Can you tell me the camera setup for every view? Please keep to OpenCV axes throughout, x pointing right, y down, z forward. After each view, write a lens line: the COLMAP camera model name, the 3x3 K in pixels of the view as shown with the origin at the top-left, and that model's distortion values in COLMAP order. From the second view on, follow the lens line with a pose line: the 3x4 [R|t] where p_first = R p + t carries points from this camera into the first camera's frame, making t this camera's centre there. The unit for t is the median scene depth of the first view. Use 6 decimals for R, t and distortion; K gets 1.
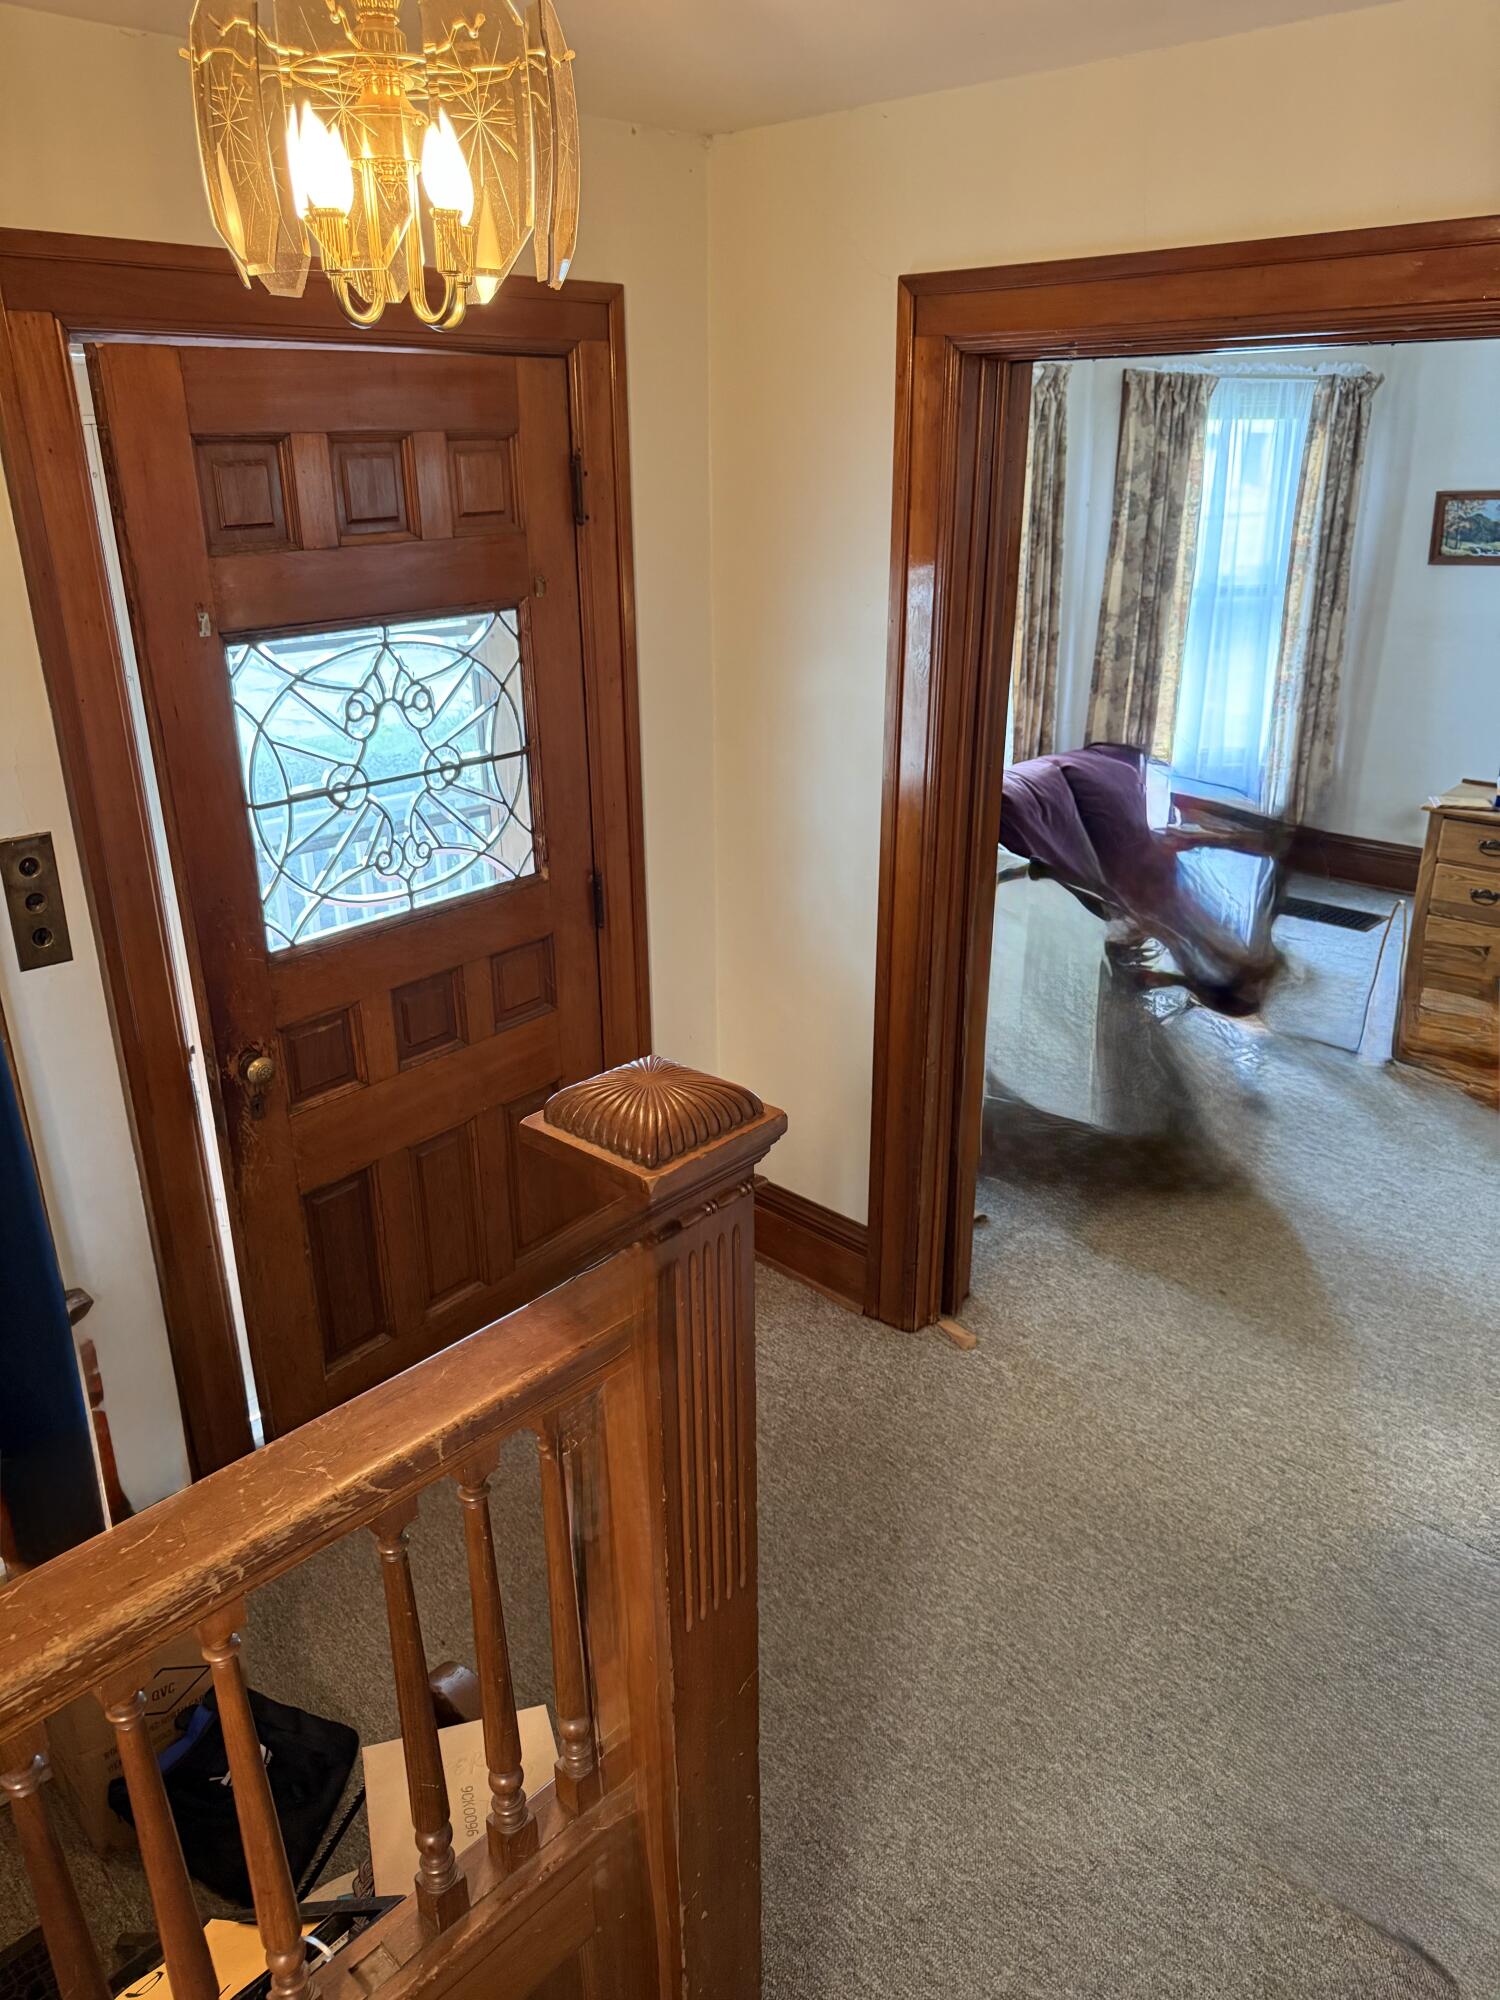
lens RADIAL K [[1403.6, 0, 747.9], [0, 1403.6, 999.1], [0, 0, 1]] dist [0.001995, -0.007059]
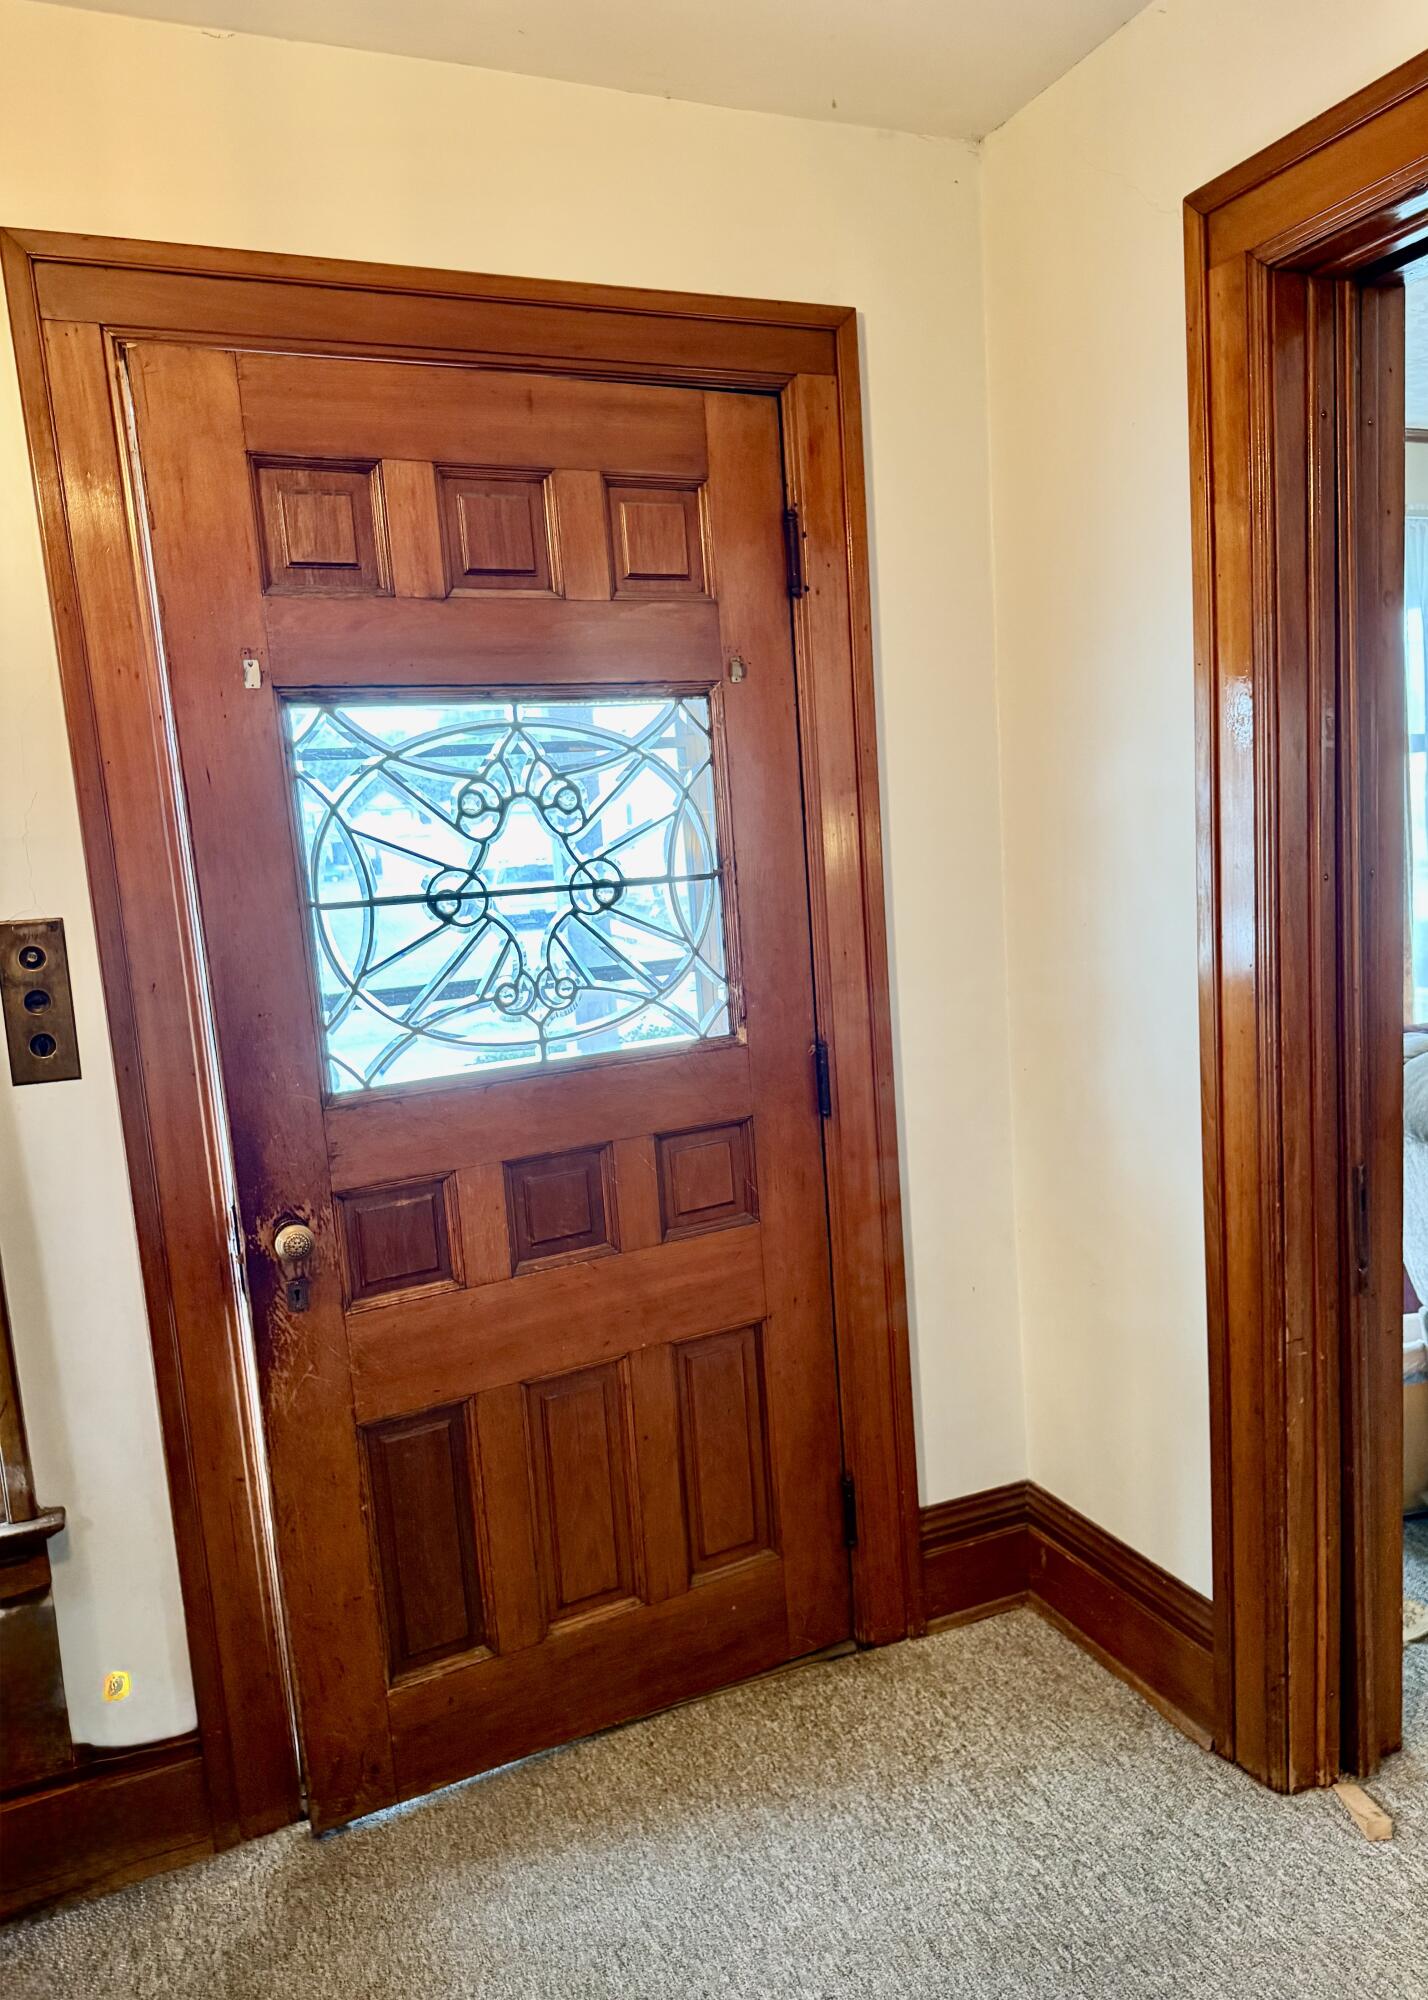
lens RADIAL K [[1495.8, 0, 712.4], [0, 1495.8, 978.7], [0, 0, 1]] dist [0.050602, -0.062503]
pose [[0.928516, -0.003128, -0.371280, 0.158068], [-0.081923, 0.973594, -0.213079, 0.061165], [0.362143, 0.228263, 0.903741, 0.275052]]
